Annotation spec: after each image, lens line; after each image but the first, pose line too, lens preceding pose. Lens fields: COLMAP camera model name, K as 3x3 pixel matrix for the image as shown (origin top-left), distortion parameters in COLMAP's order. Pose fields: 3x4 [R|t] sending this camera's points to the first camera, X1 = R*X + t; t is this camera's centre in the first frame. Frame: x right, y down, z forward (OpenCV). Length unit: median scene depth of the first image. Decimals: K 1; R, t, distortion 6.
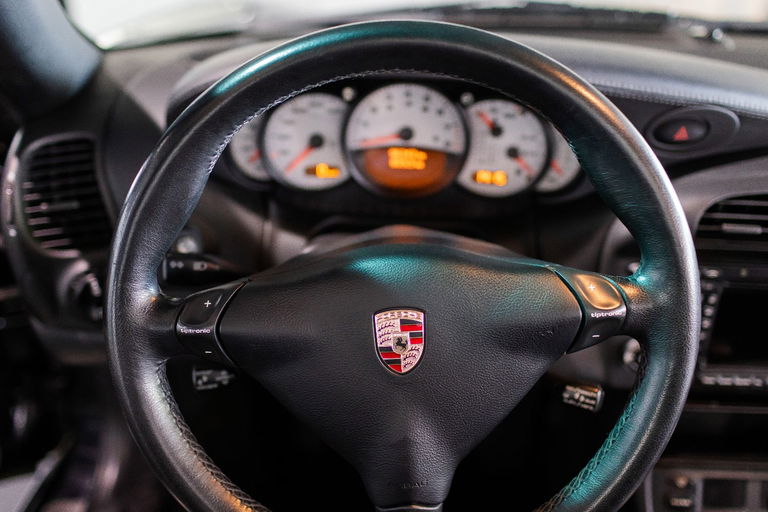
lens RADIAL K [[830.4, 0, 384.0], [0, 830.4, 256.0], [0, 0, 1]] dist [-0.052416, 0.006786]
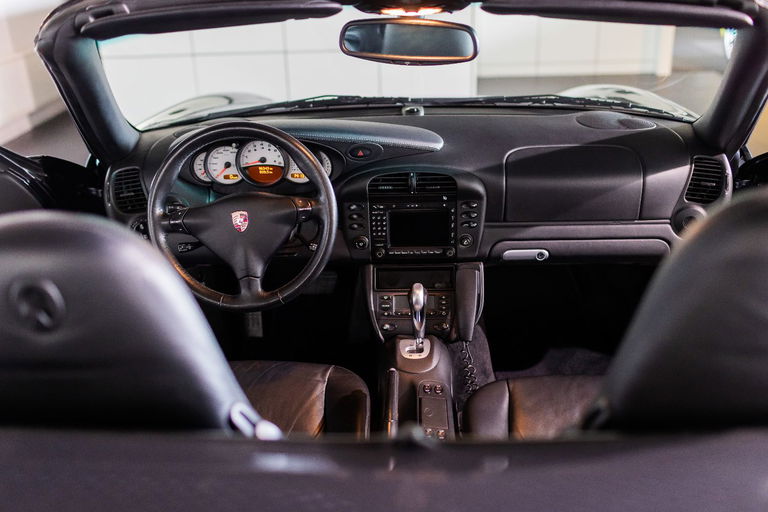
lens RADIAL K [[759.9, 0, 384.0], [0, 759.9, 256.0], [0, 0, 1]] dist [0.002438, 0.000011]
pose [[0.998679, -0.050485, -0.009586, 0.400855], [0.049929, 0.997432, -0.051339, 0.280010], [0.012153, 0.050792, 0.998635, -1.282561]]
